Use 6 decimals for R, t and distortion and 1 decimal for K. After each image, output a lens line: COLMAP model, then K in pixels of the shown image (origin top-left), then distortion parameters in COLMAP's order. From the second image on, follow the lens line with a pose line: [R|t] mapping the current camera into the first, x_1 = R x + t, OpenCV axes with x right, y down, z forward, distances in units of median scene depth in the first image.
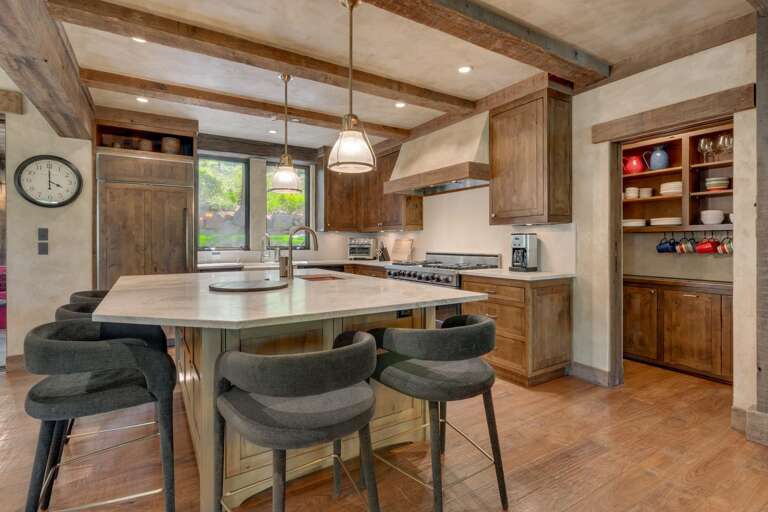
lens RADIAL K [[372.9, 0, 385.2], [0, 372.9, 248.0], [0, 0, 1]] dist [0.000352, -0.000120]
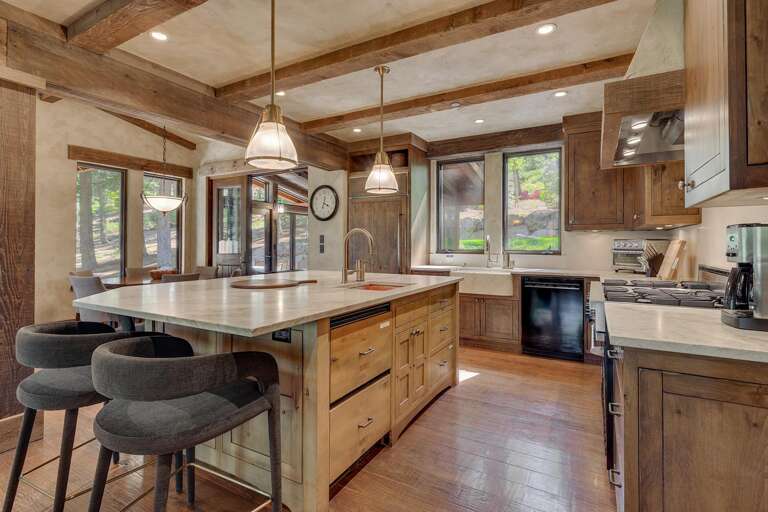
lens RADIAL K [[381.7, 0, 384.0], [0, 381.7, 256.0], [0, 0, 1]] dist [0.085911, 0.000008]
pose [[0.484723, 0.033338, -0.874032, 0.536470], [-0.014942, 0.999443, 0.029835, -0.018856], [0.874540, -0.001402, 0.484951, 0.467074]]
